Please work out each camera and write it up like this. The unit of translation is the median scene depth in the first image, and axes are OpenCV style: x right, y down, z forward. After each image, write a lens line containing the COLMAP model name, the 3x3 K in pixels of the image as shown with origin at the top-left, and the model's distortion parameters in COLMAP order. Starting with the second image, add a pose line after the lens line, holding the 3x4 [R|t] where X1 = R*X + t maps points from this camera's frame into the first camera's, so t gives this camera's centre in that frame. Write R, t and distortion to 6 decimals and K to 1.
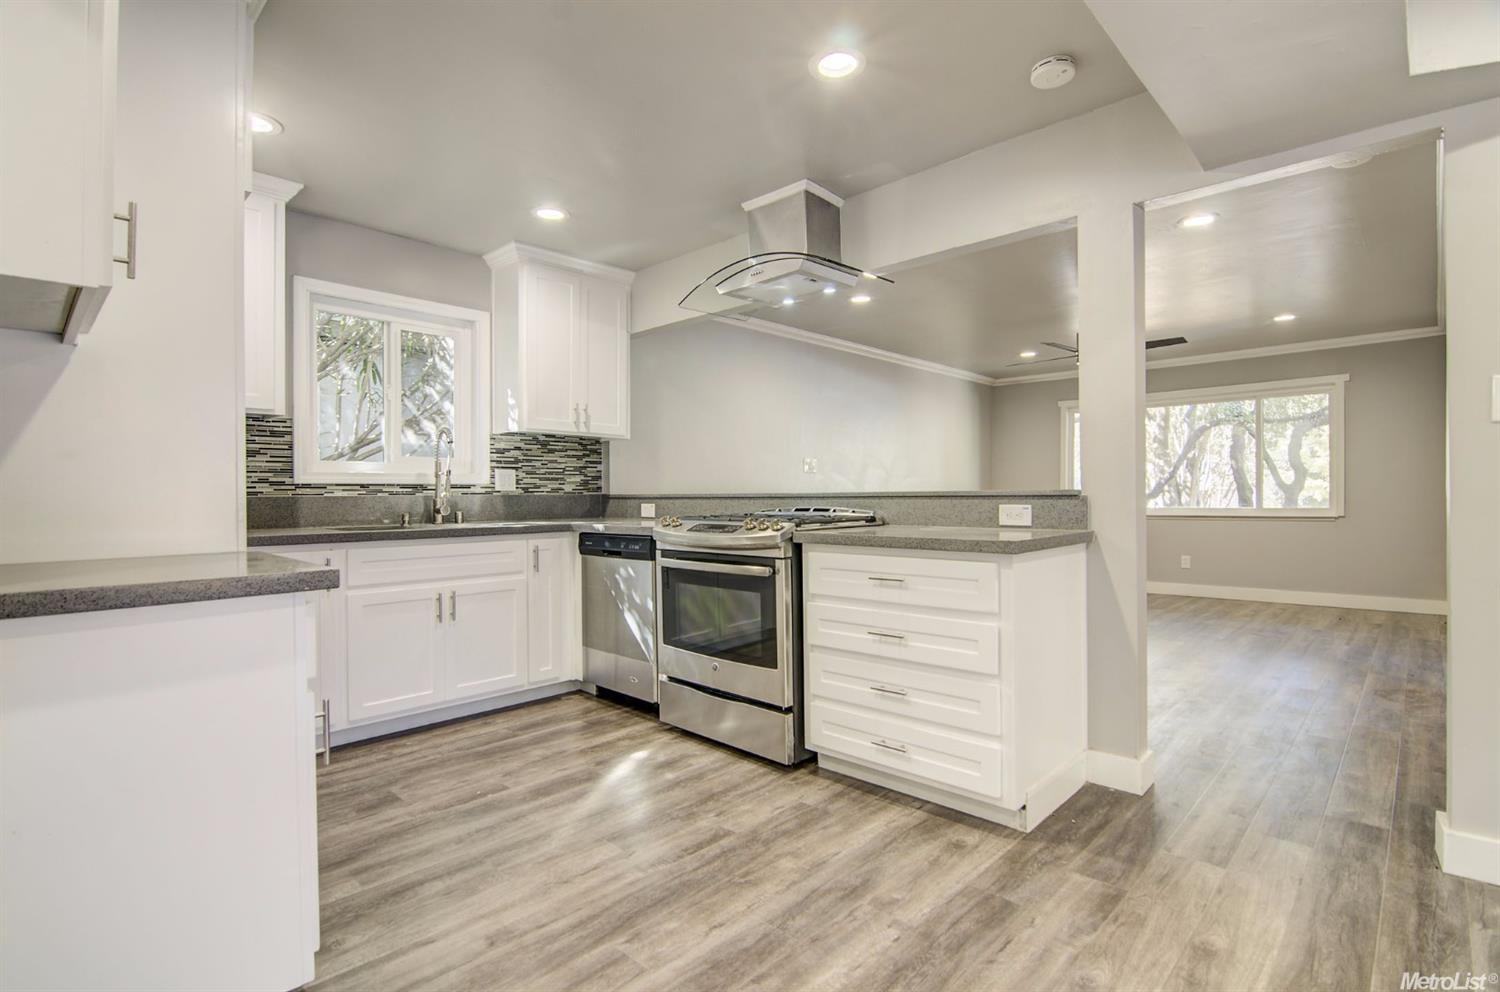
lens RADIAL K [[727.1, 0, 740.0], [0, 727.1, 506.8], [0, 0, 1]] dist [-0.026595, -0.003982]
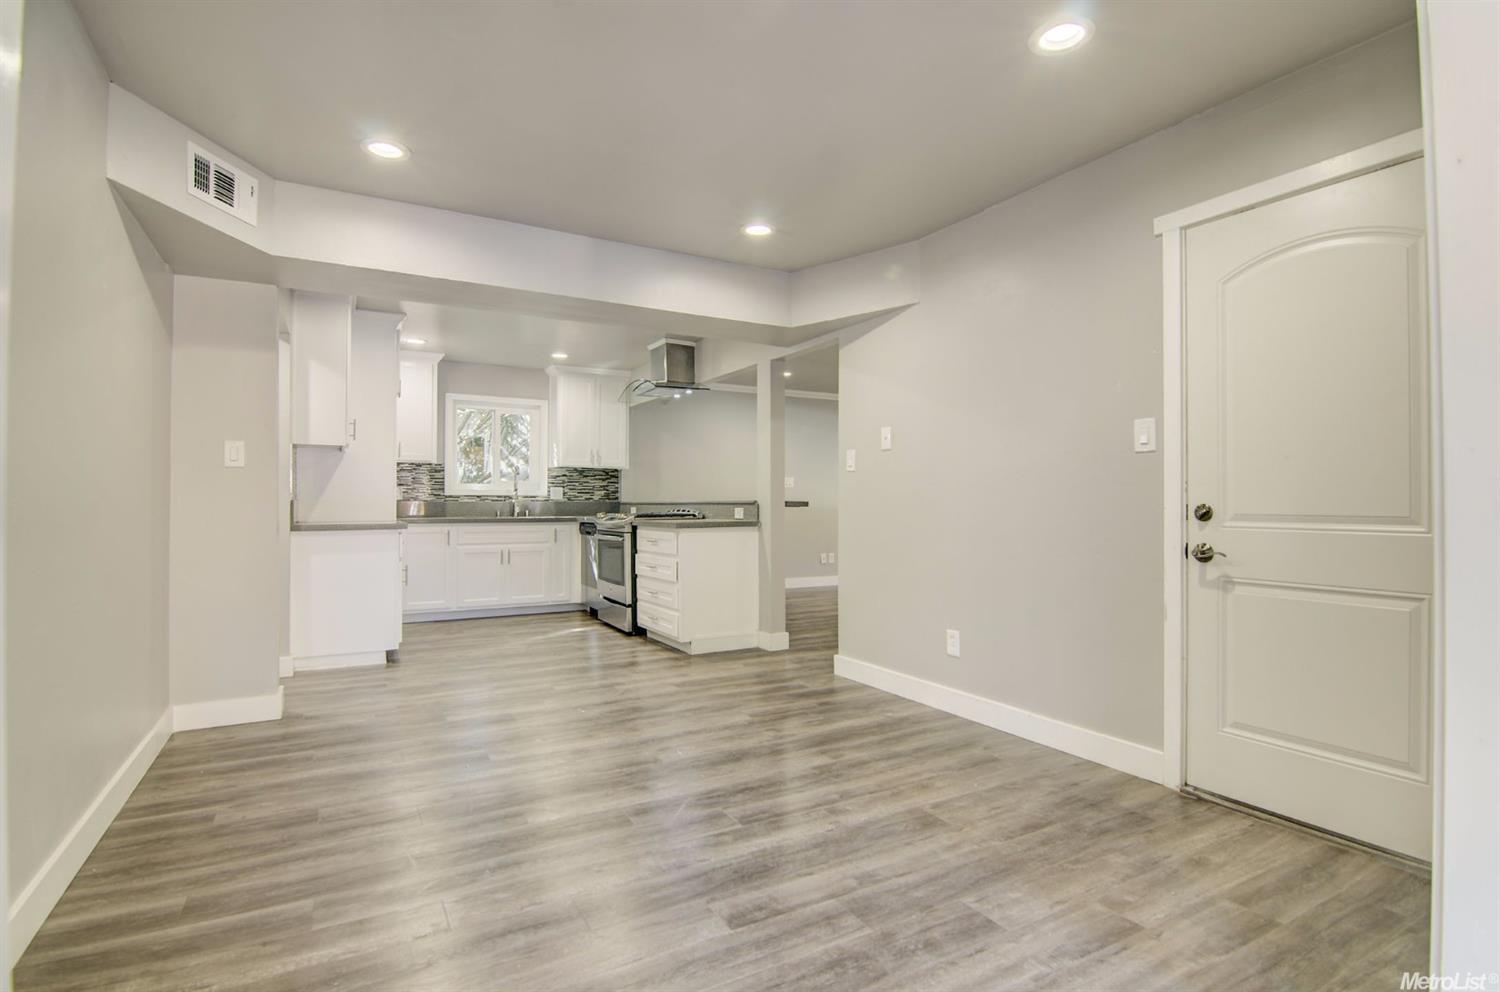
lens RADIAL K [[727.1, 0, 726.2], [0, 727.1, 506.1], [0, 0, 1]] dist [-0.026595, -0.003982]
pose [[0.955176, 0.006391, -0.295969, 0.682392], [-0.009291, 0.999922, -0.008393, 0.006151], [0.295892, 0.010767, 0.955161, -0.656937]]
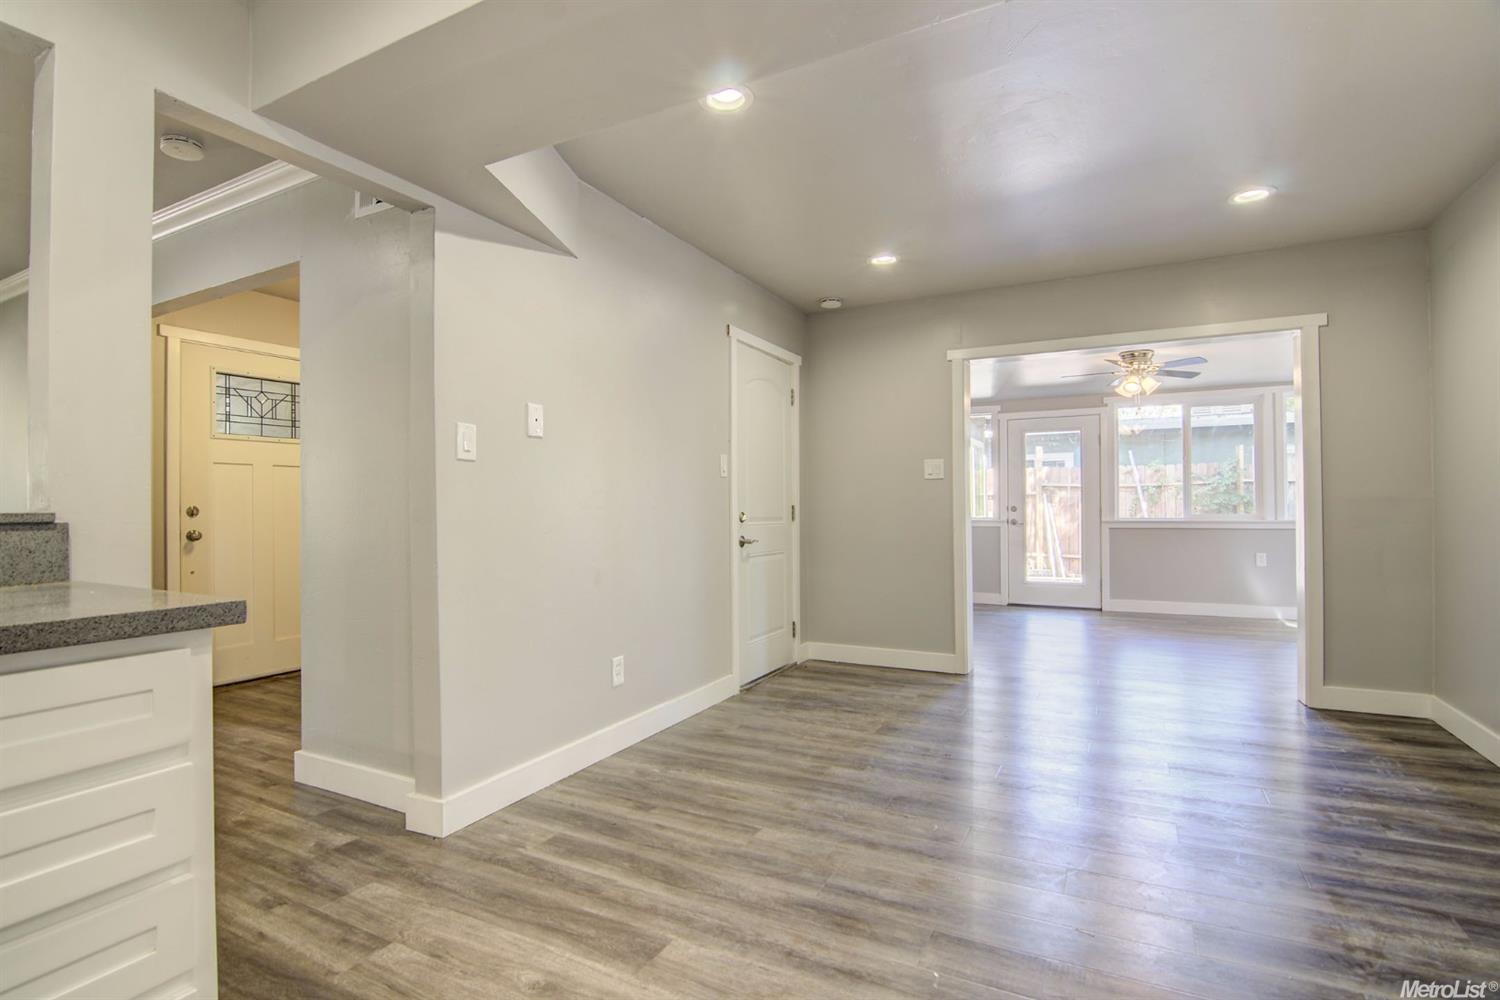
lens RADIAL K [[727.1, 0, 740.0], [0, 727.1, 501.6], [0, 0, 1]] dist [-0.026595, -0.003982]
pose [[-0.292098, 0.017387, 0.956230, -0.152622], [0.023096, 0.999671, -0.011122, -0.008452], [-0.956110, 0.018836, -0.292403, 0.430497]]
